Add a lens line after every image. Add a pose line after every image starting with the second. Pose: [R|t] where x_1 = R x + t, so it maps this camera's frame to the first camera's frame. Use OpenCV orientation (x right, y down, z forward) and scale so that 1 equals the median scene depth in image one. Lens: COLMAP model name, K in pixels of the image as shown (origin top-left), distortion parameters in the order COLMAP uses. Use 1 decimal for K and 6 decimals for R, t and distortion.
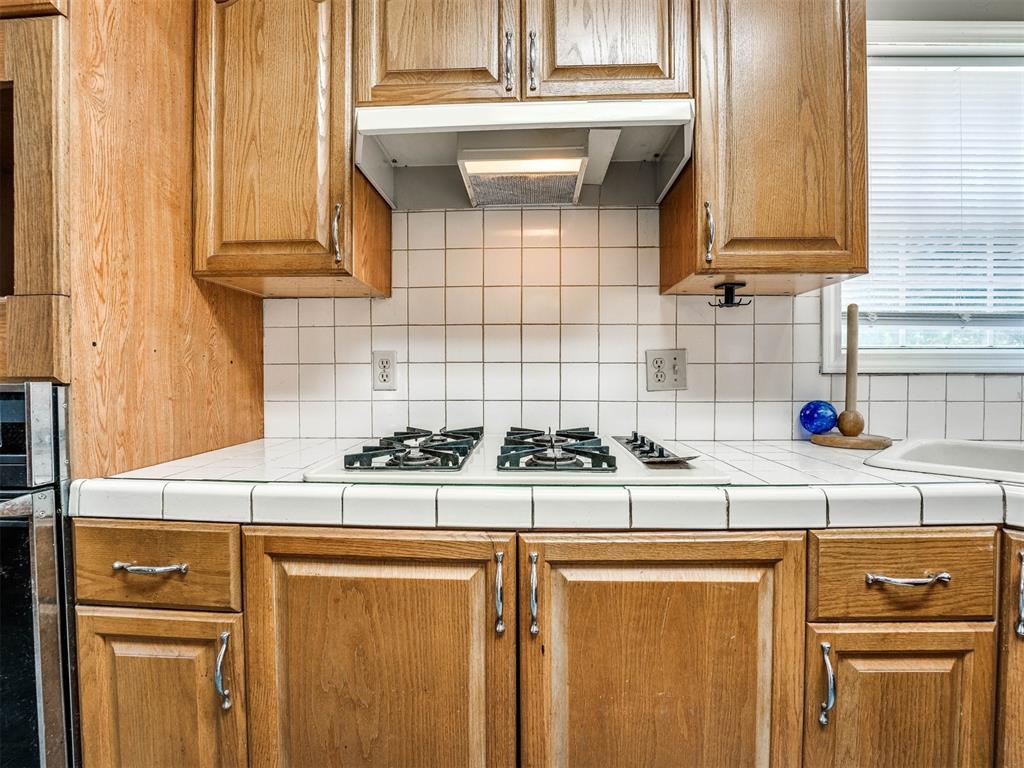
lens RADIAL K [[481.3, 0, 501.7], [0, 481.3, 380.1], [0, 0, 1]] dist [-0.025516, -0.000077]
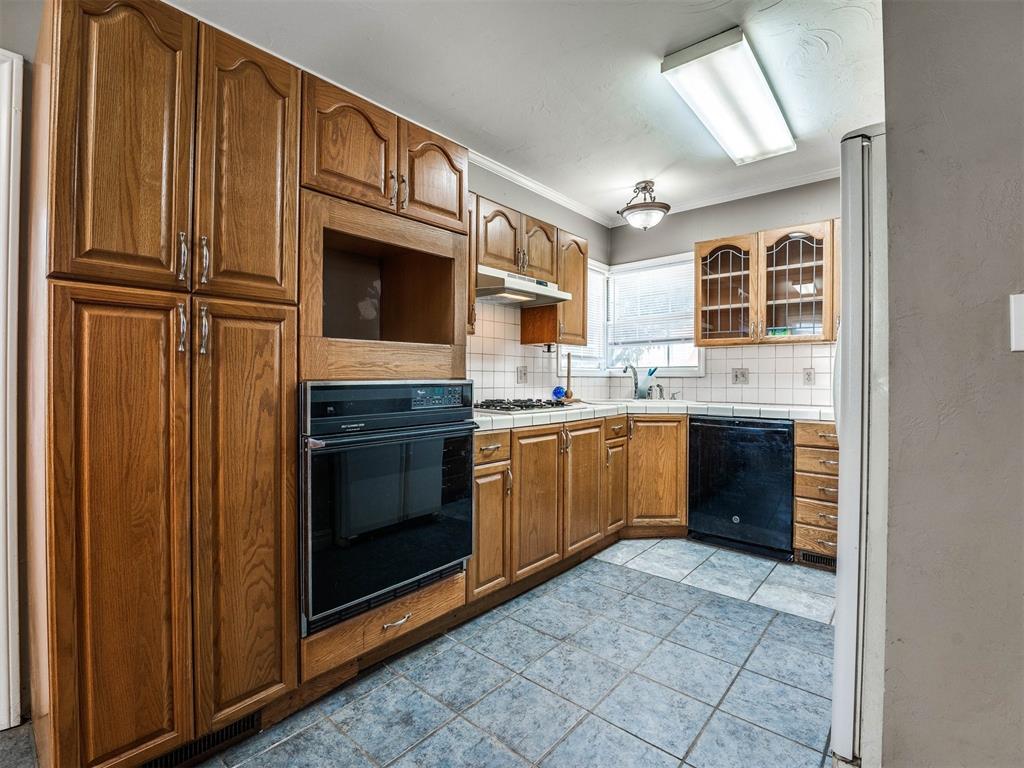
lens RADIAL K [[481.3, 0, 501.7], [0, 481.3, 380.1], [0, 0, 1]] dist [-0.025516, -0.000077]
pose [[0.628937, -0.003014, 0.777450, -2.888858], [0.000712, 0.999994, 0.003301, -0.003754], [-0.777456, -0.001522, 0.628936, -0.815211]]
